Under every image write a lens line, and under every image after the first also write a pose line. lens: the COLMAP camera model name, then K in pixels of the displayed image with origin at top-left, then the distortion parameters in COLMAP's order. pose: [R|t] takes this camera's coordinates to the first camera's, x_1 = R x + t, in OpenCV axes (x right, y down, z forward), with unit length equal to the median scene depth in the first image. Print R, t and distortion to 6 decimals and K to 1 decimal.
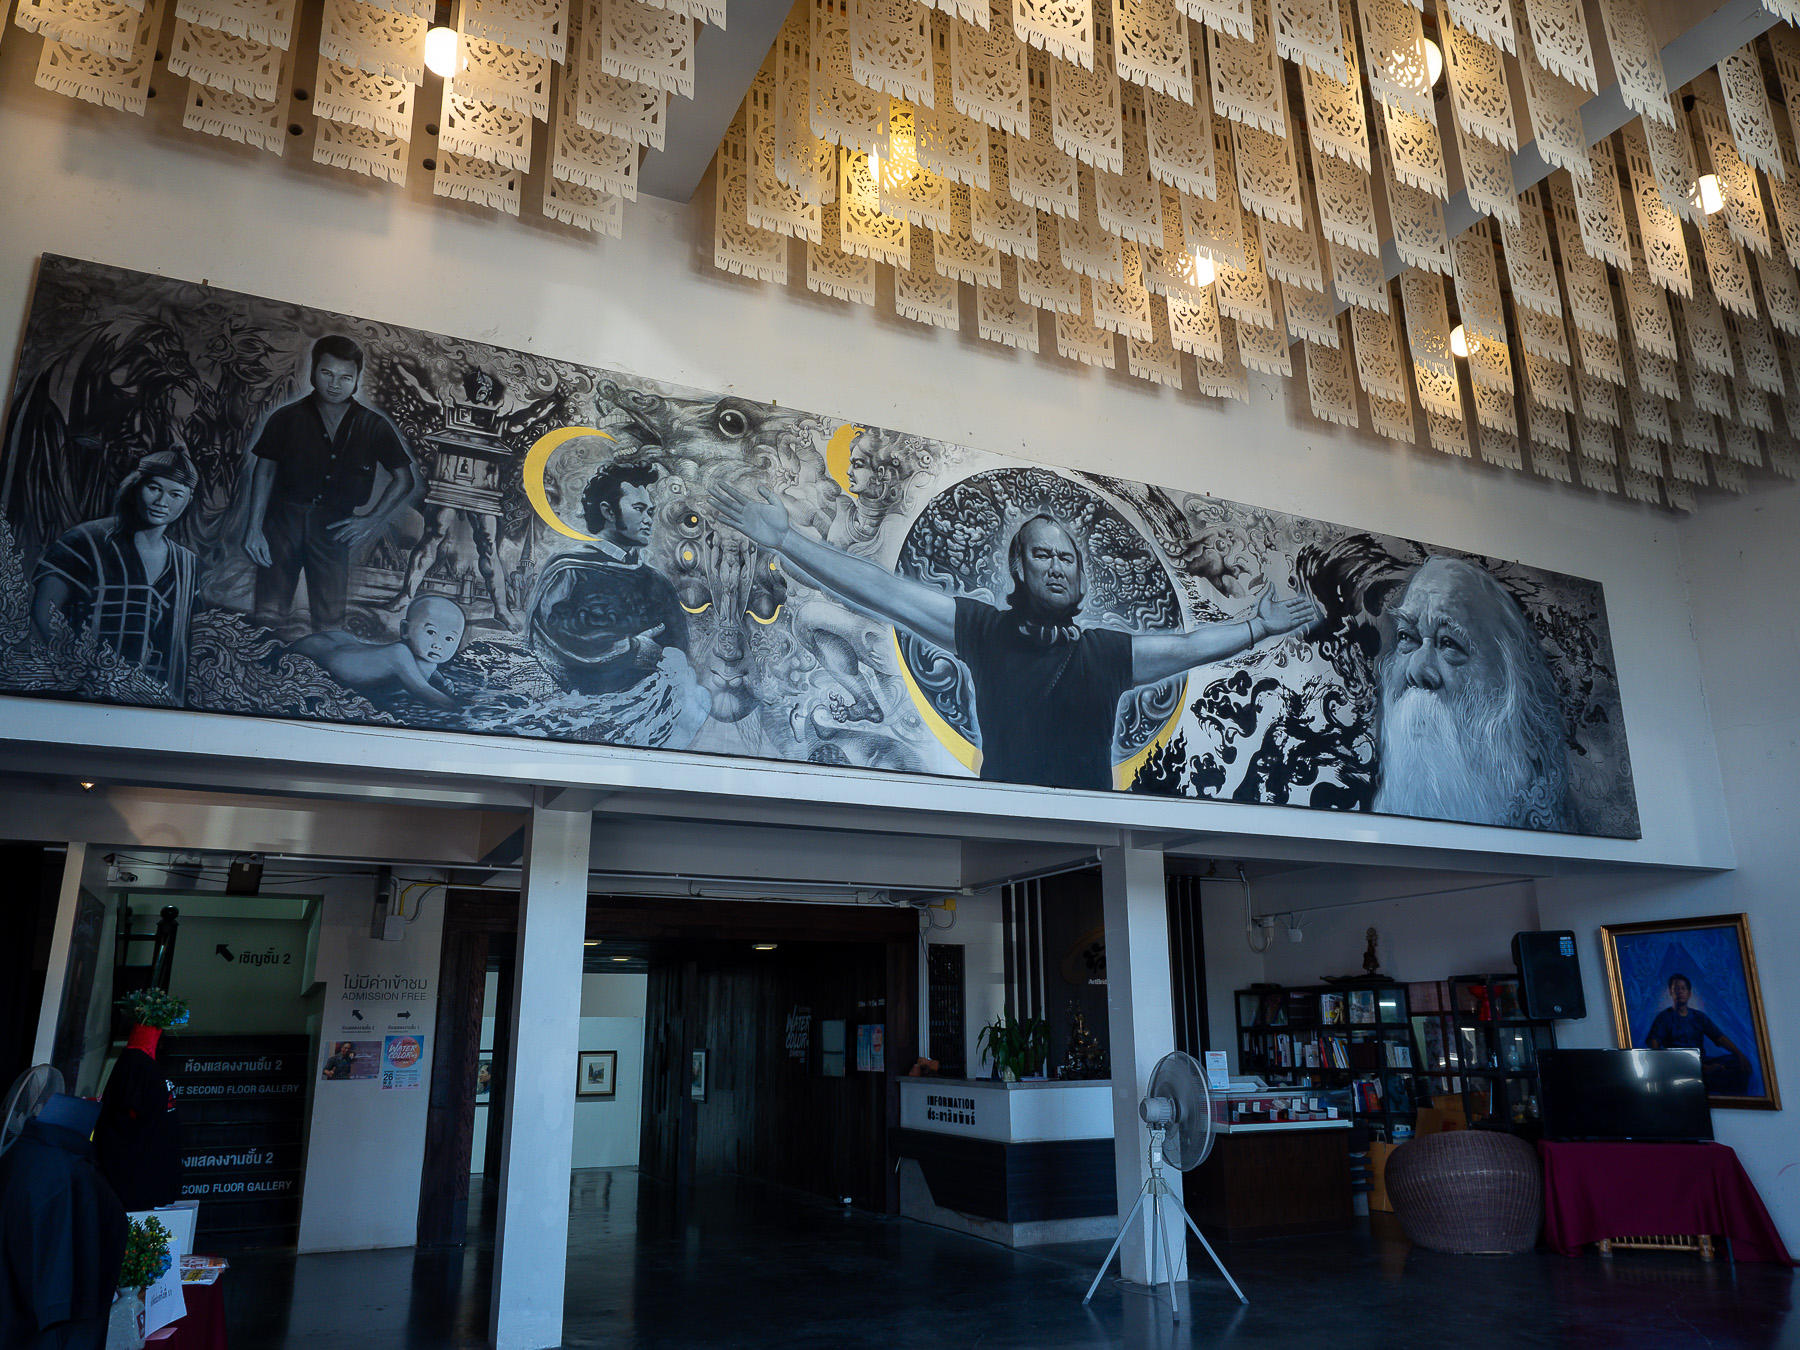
lens RADIAL K [[1290.0, 0, 906.5], [0, 1290.0, 667.4], [0, 0, 1]] dist [-0.005381, -0.005468]
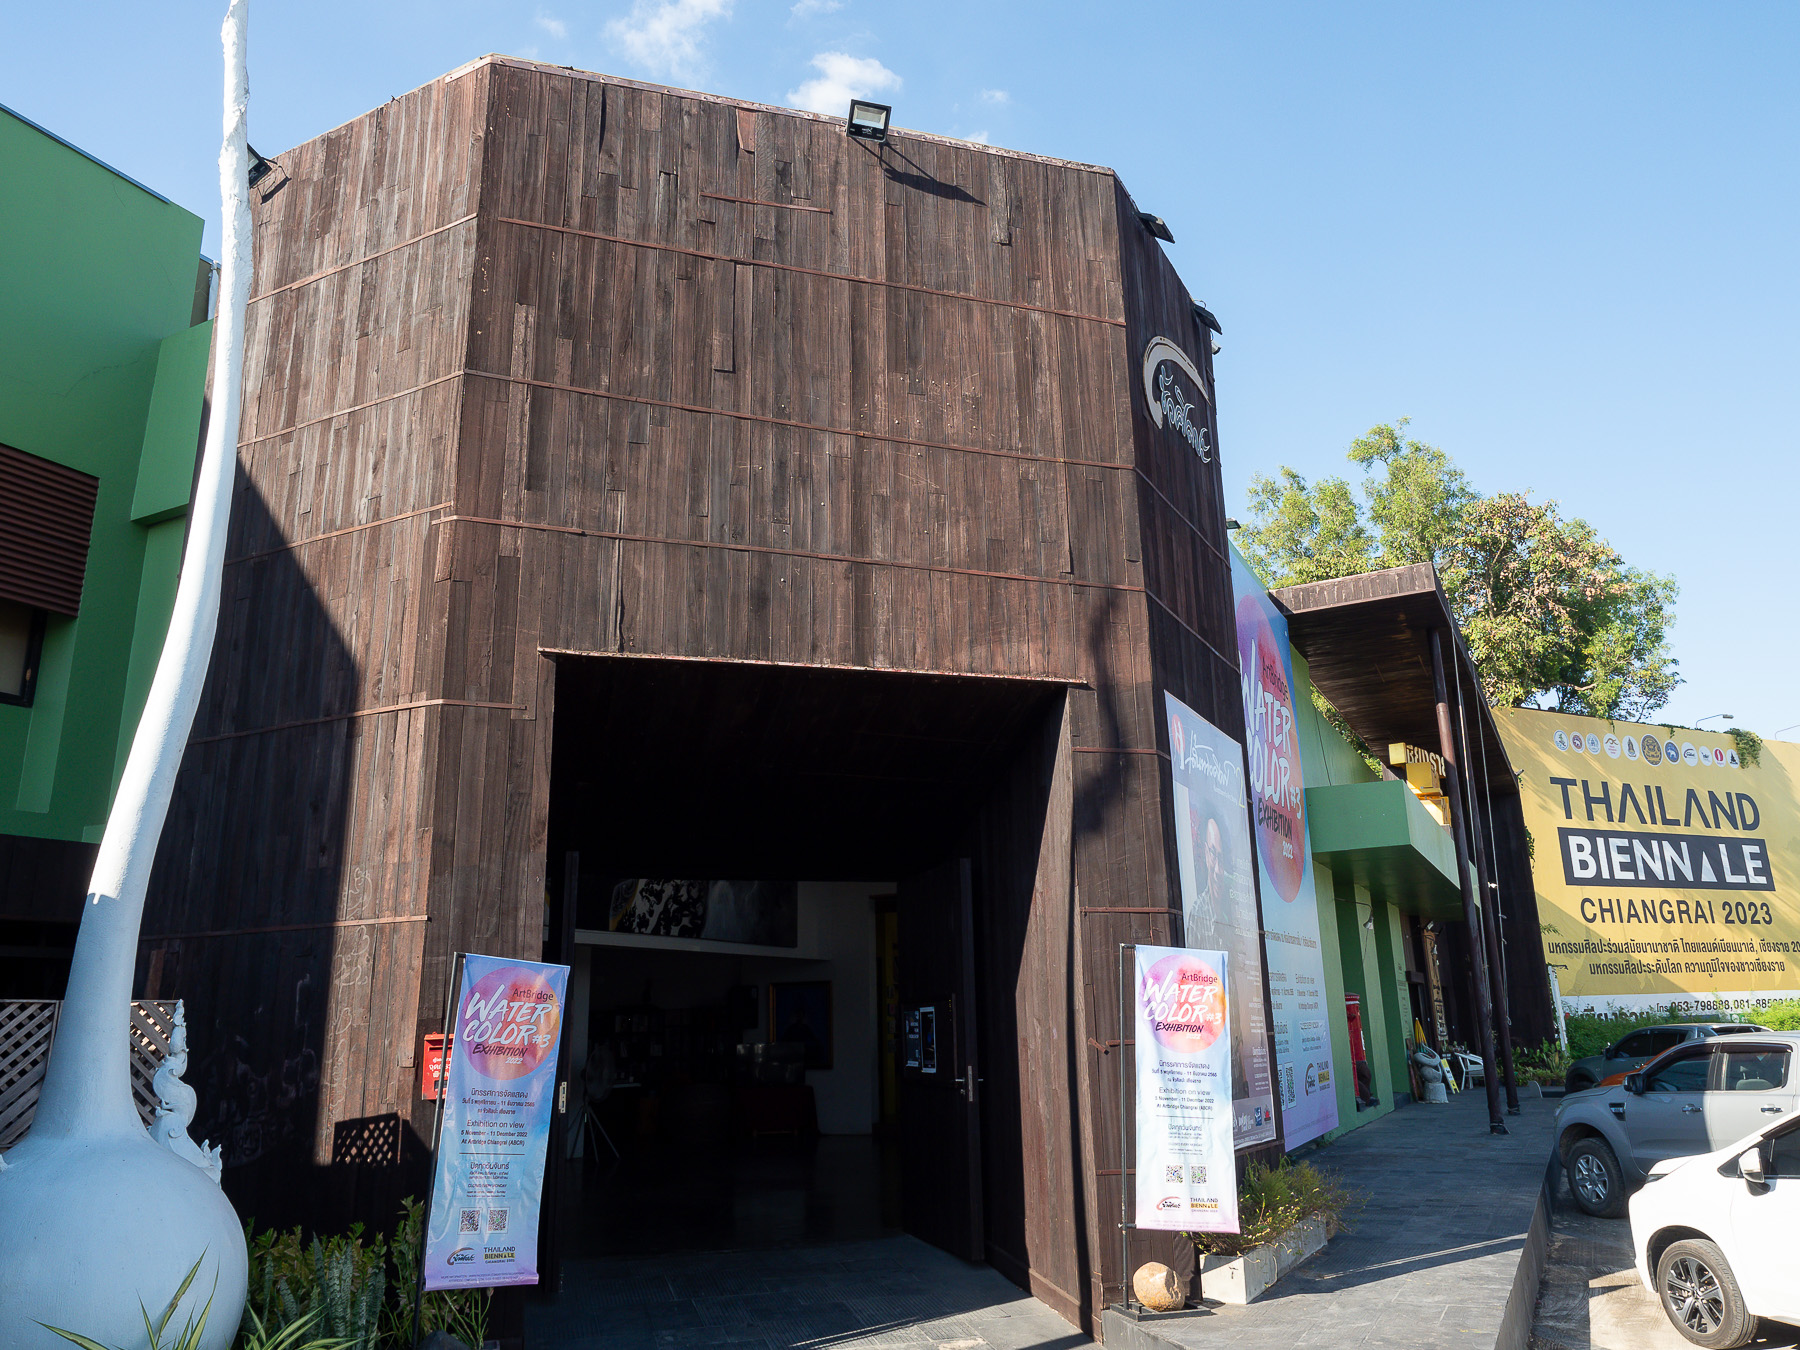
lens RADIAL K [[1290.0, 0, 900.9], [0, 1290.0, 678.3], [0, 0, 1]] dist [-0.005381, -0.005468]
pose [[0.807934, 0.149568, 0.569976, -0.706187], [-0.150410, 0.987556, -0.045941, -0.284838], [-0.569754, -0.048613, 0.820376, -1.024515]]
